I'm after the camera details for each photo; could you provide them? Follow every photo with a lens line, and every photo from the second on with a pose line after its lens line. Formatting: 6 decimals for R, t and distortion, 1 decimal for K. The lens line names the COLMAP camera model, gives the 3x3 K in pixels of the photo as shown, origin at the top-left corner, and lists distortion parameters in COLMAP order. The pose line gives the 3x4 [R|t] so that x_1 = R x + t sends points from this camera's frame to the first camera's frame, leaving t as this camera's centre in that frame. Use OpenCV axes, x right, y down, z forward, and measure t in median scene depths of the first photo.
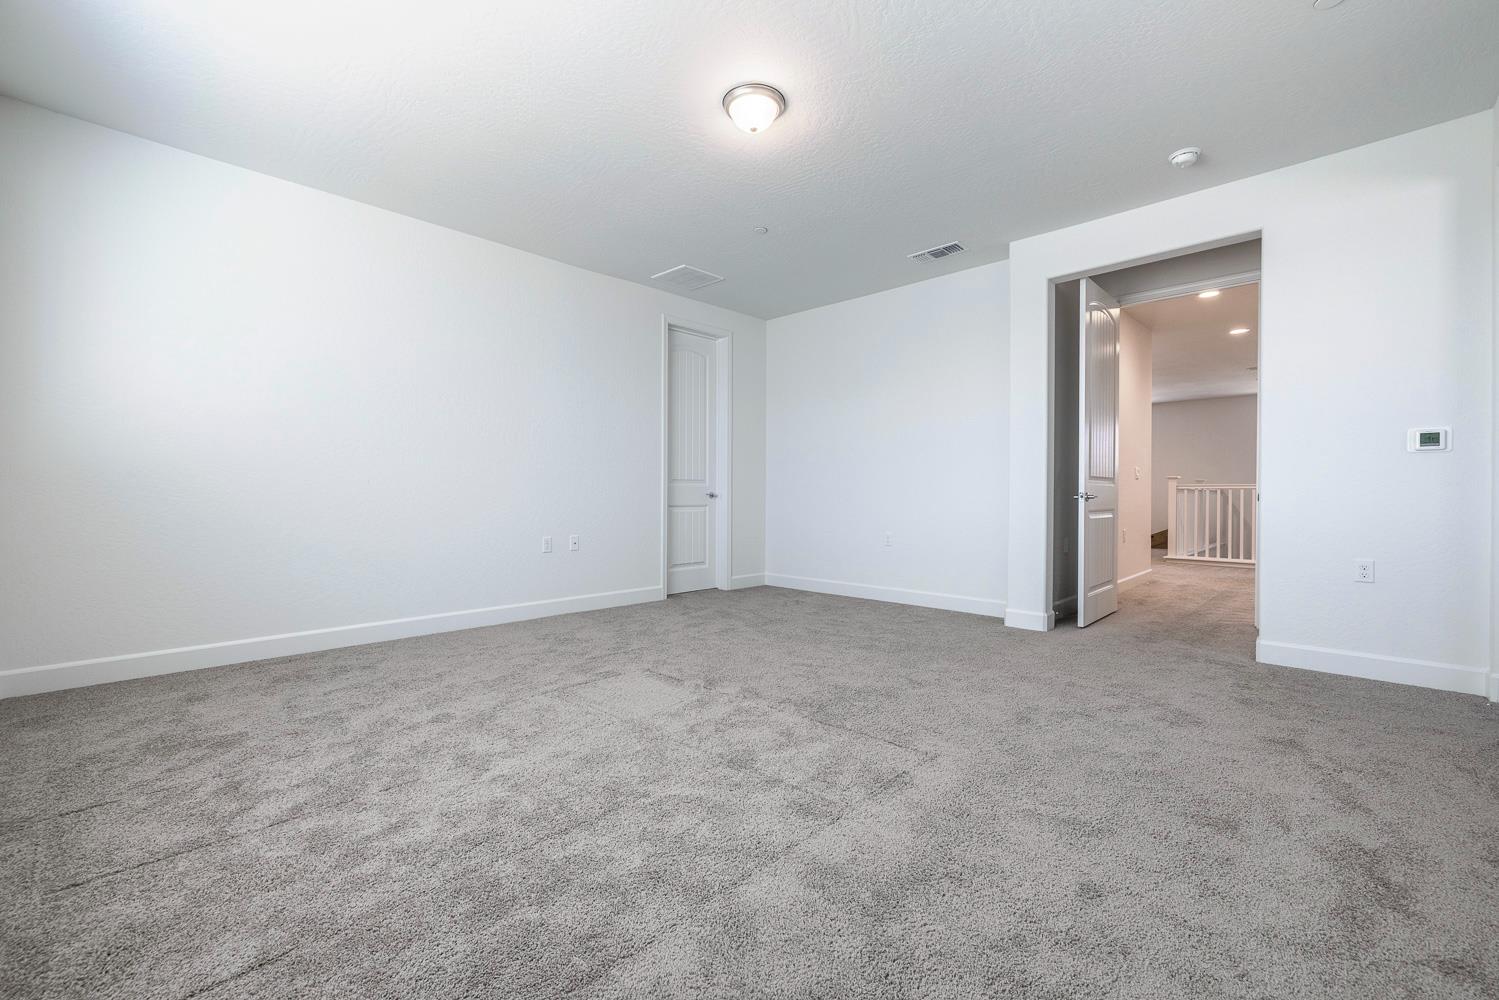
lens RADIAL K [[632.2, 0, 754.2], [0, 632.2, 490.6], [0, 0, 1]] dist [-0.002044, -0.000178]
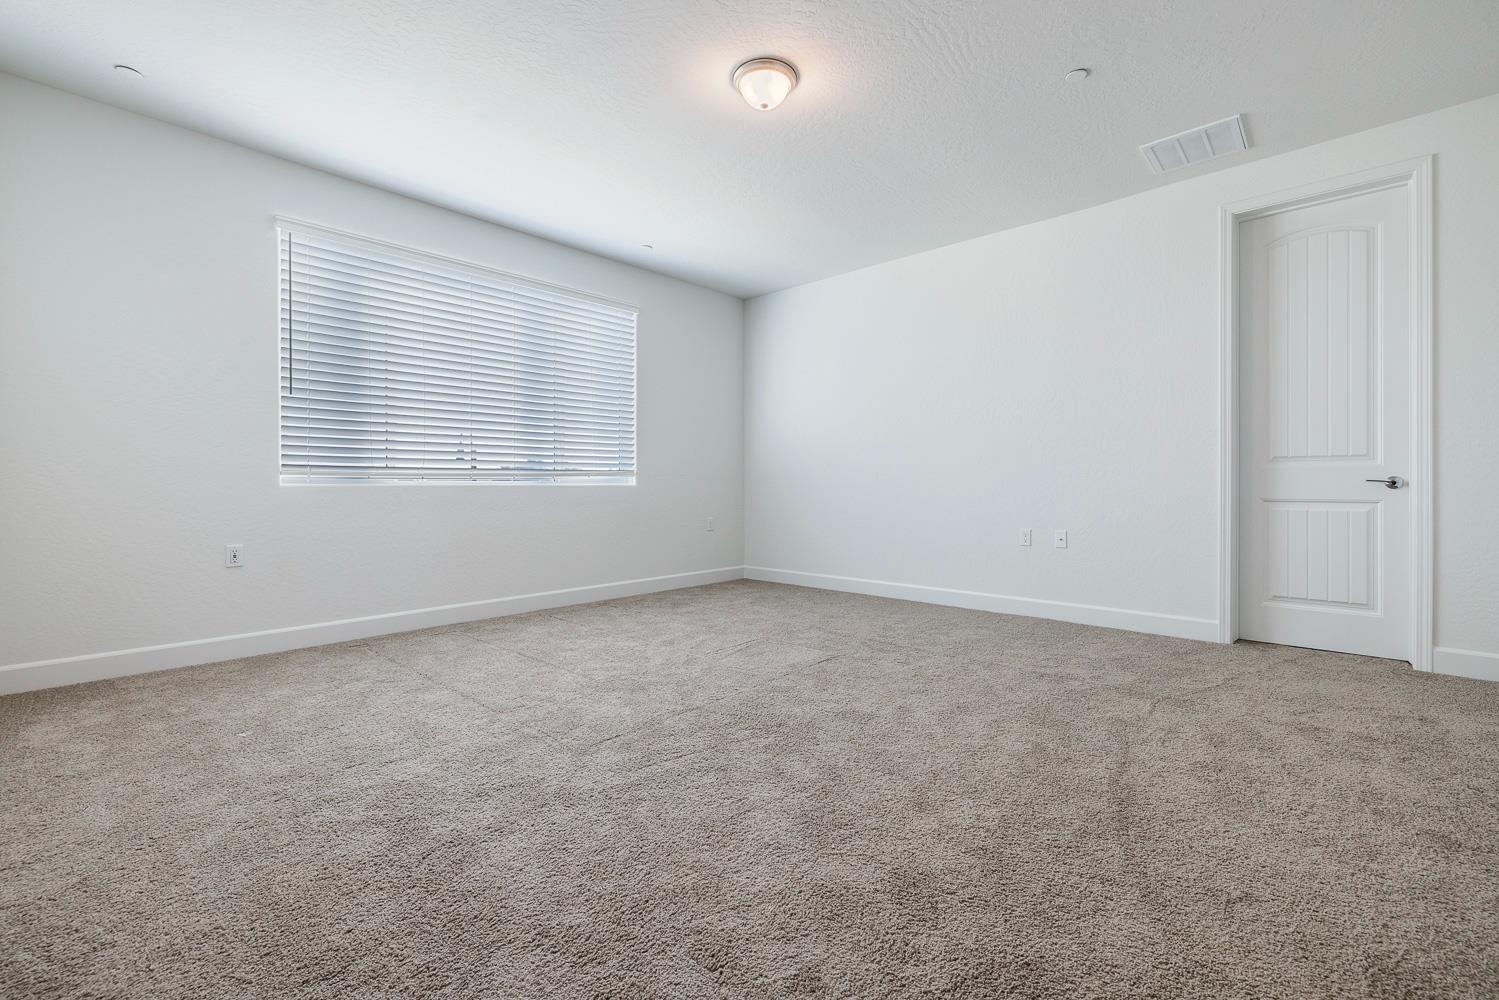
lens RADIAL K [[632.2, 0, 754.2], [0, 632.2, 490.6], [0, 0, 1]] dist [-0.002044, -0.000178]
pose [[0.009084, 0.011992, -0.999887, 0.501575], [0.012920, 0.999843, 0.012109, 0.000514], [0.999875, -0.013028, 0.008928, 0.503158]]
